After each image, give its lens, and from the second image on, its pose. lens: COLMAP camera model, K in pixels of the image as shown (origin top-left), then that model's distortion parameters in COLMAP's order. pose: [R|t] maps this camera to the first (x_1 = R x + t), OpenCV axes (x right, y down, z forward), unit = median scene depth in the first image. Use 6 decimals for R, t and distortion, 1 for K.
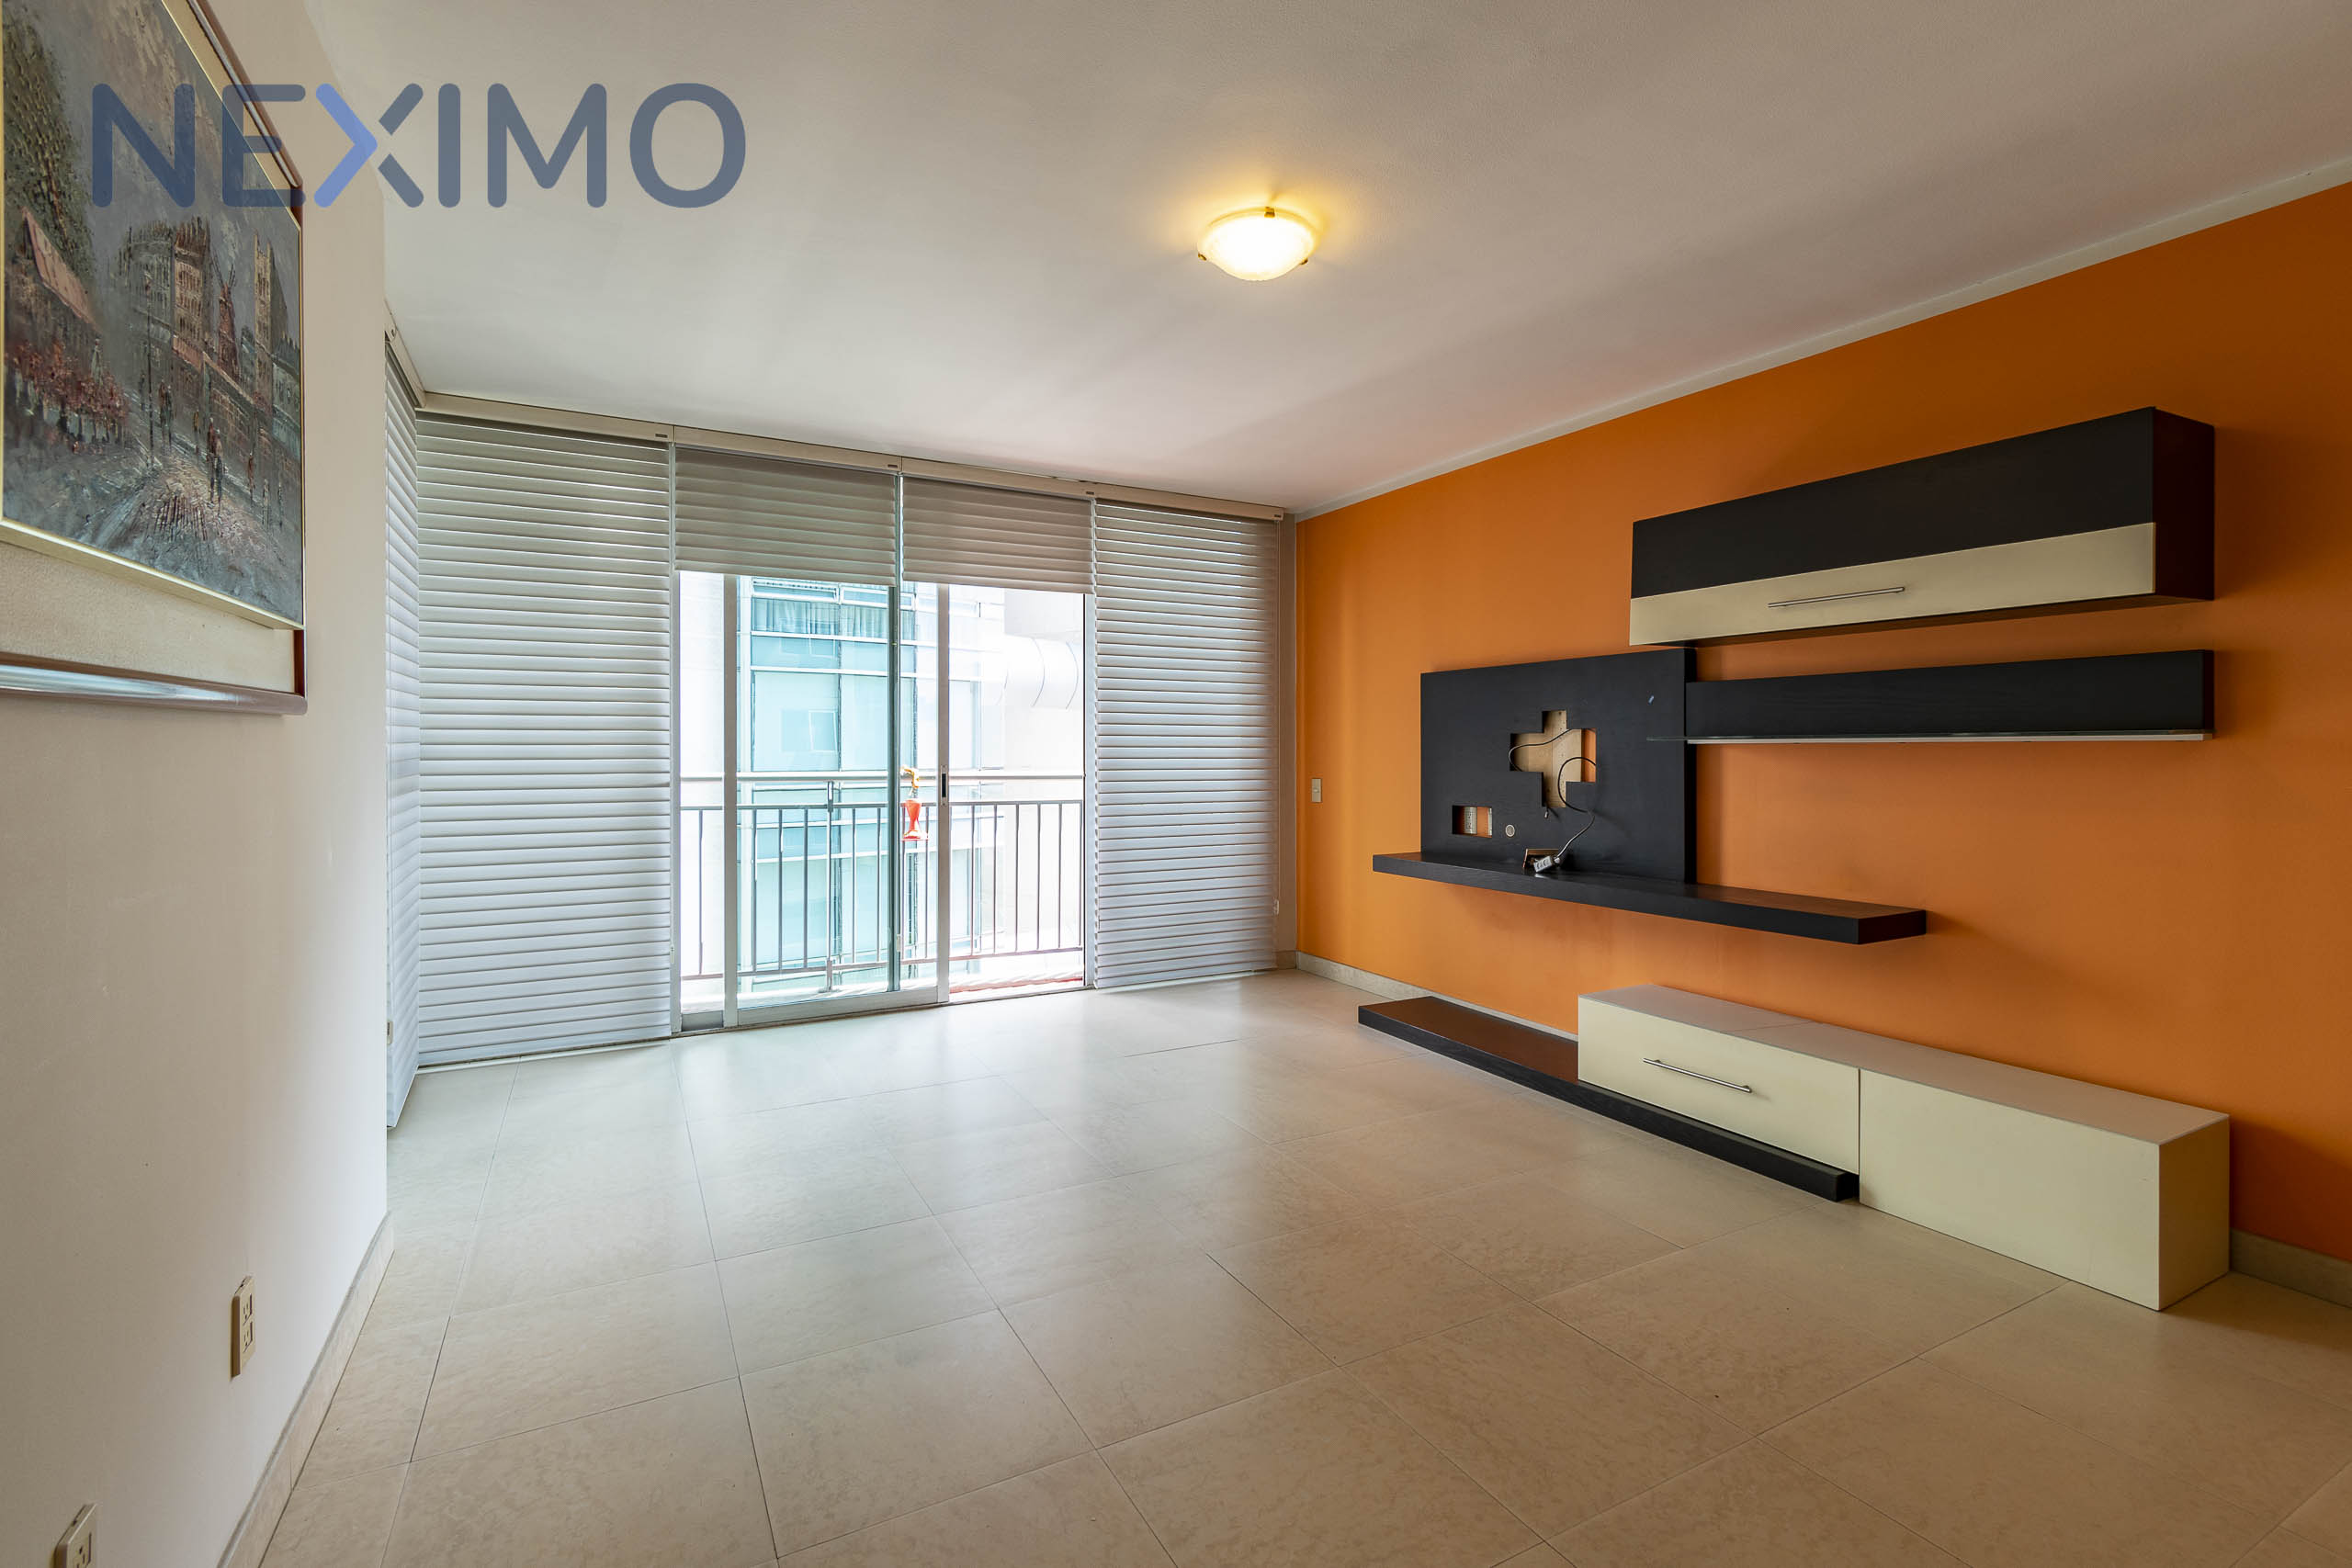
lens RADIAL K [[1045.2, 0, 1183.6], [0, 1045.2, 767.0], [0, 0, 1]] dist [0.001329, 0.000015]
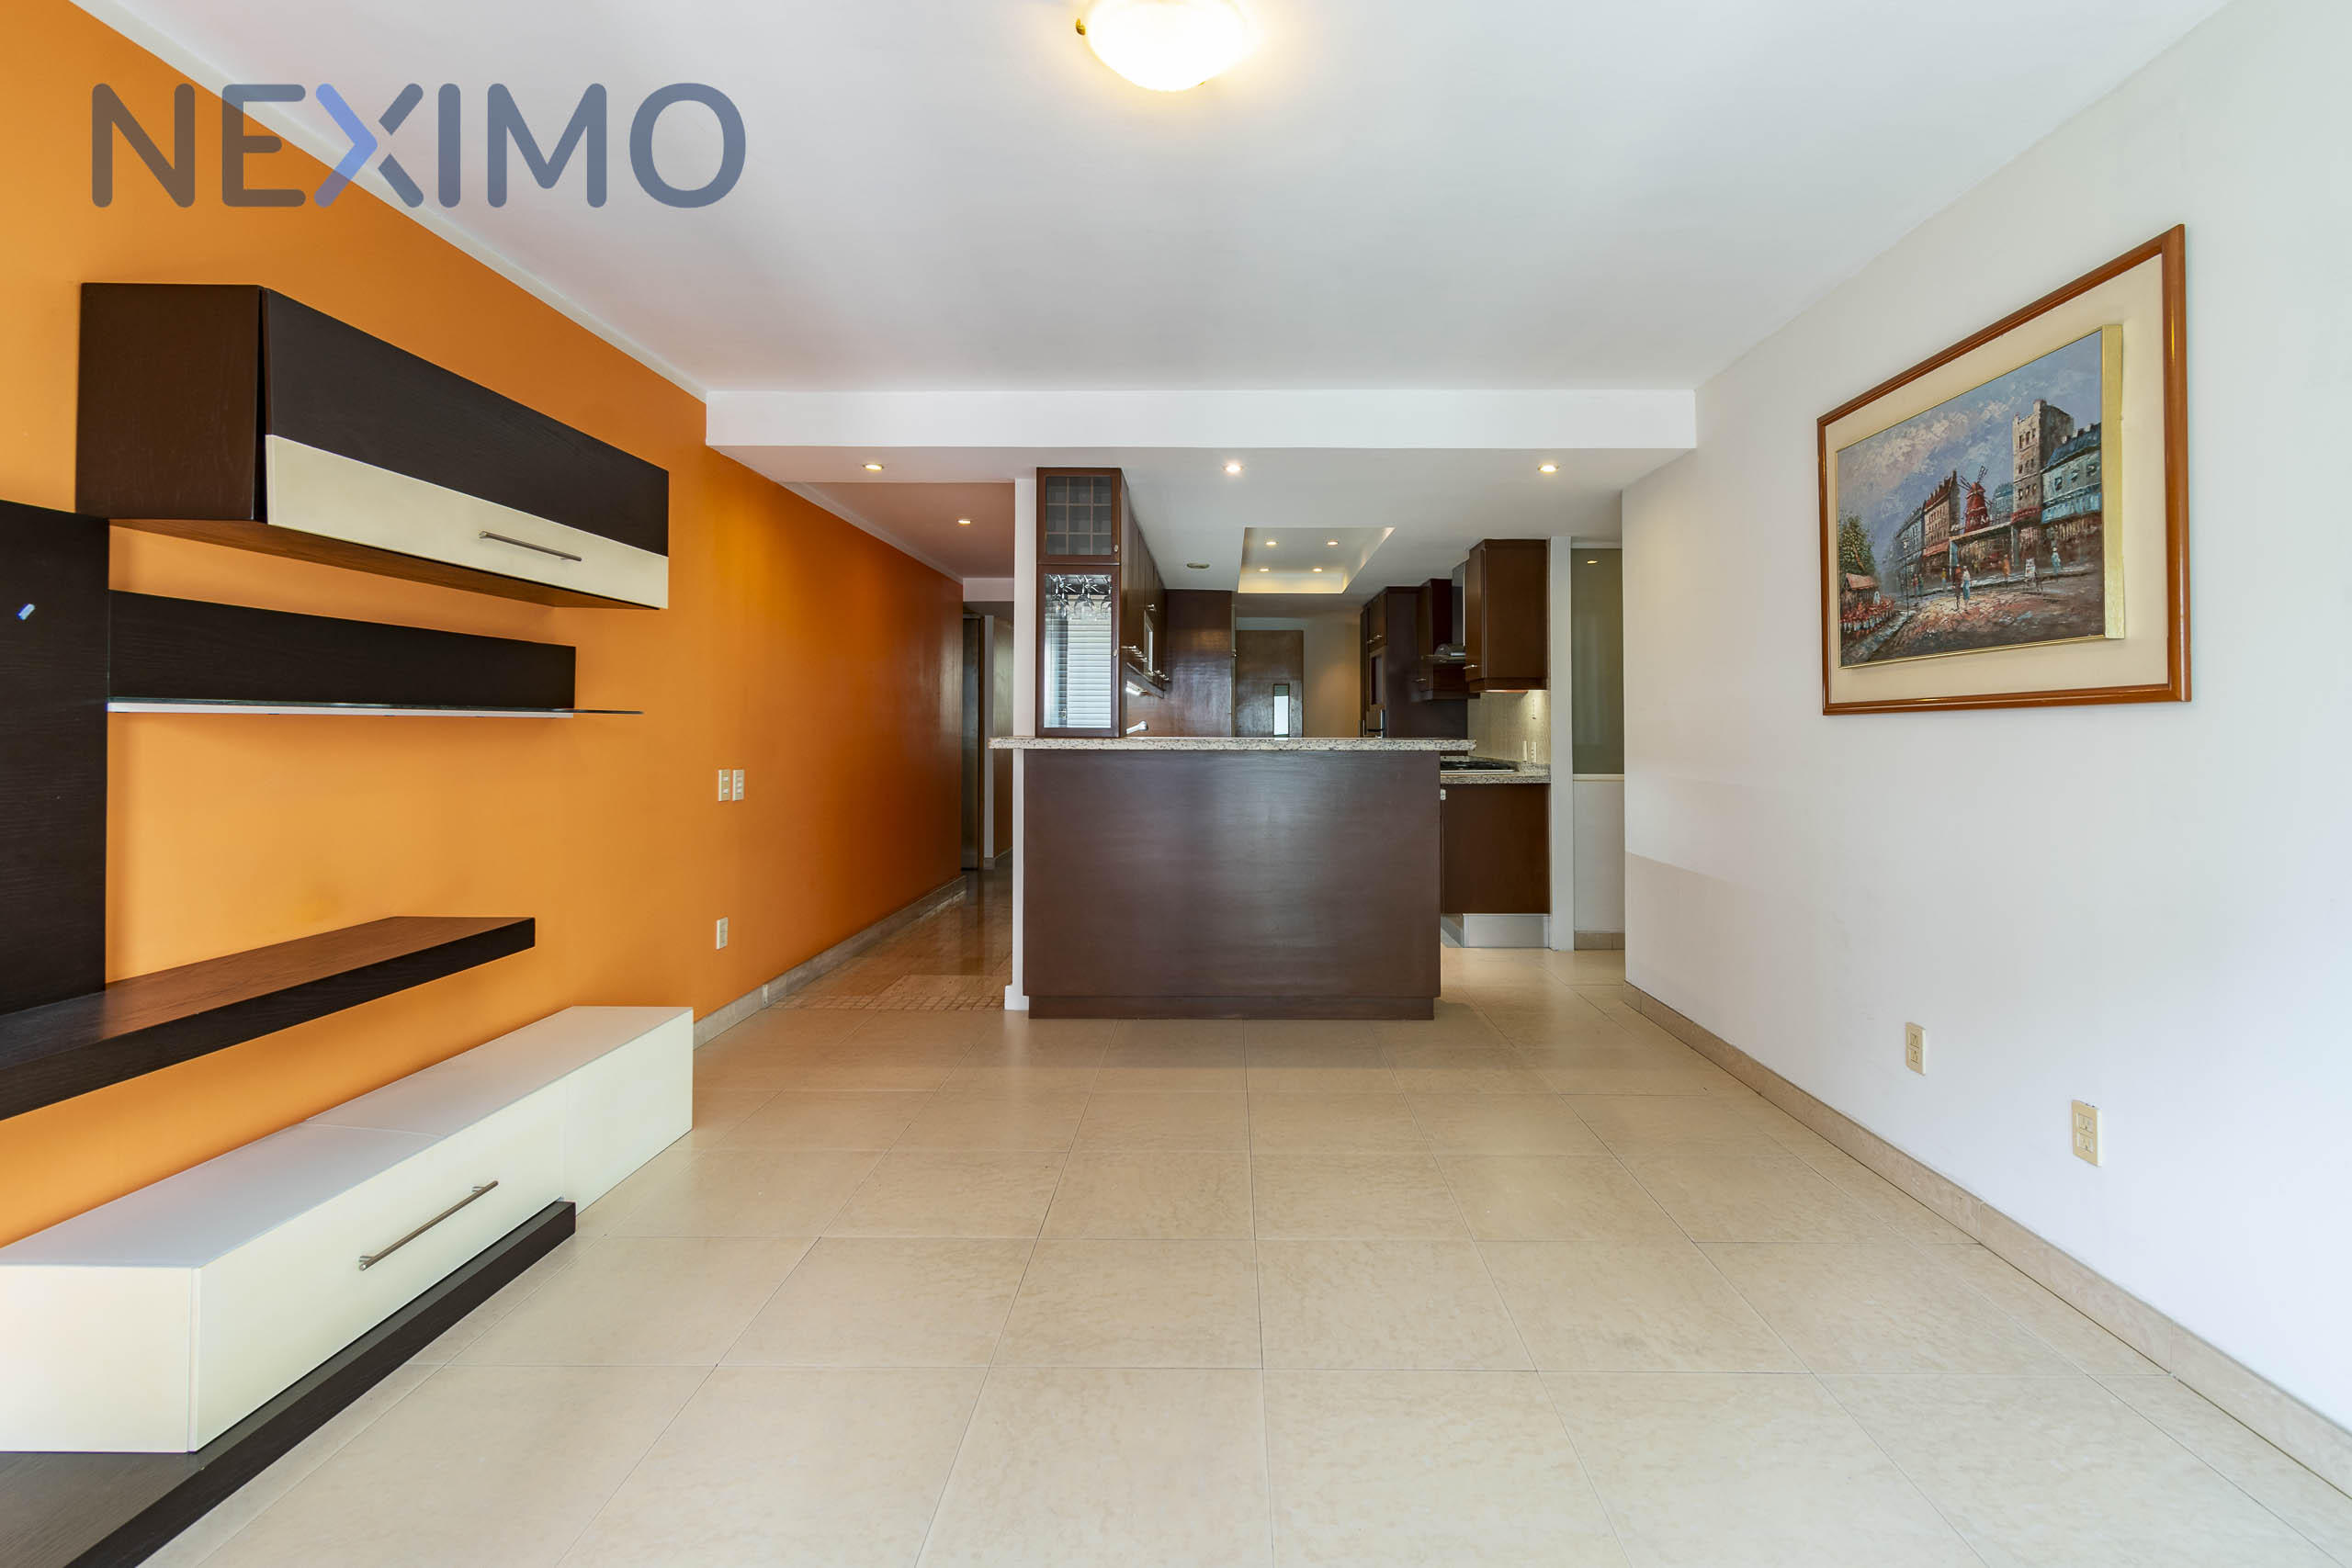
lens RADIAL K [[1045.2, 0, 1251.9], [0, 1045.2, 715.1], [0, 0, 1]] dist [0.001329, 0.000015]
pose [[-0.884314, 0.001999, 0.466888, -0.335798], [0.003318, 0.999992, 0.002003, -0.027022], [-0.466881, 0.003321, -0.884314, 1.680556]]
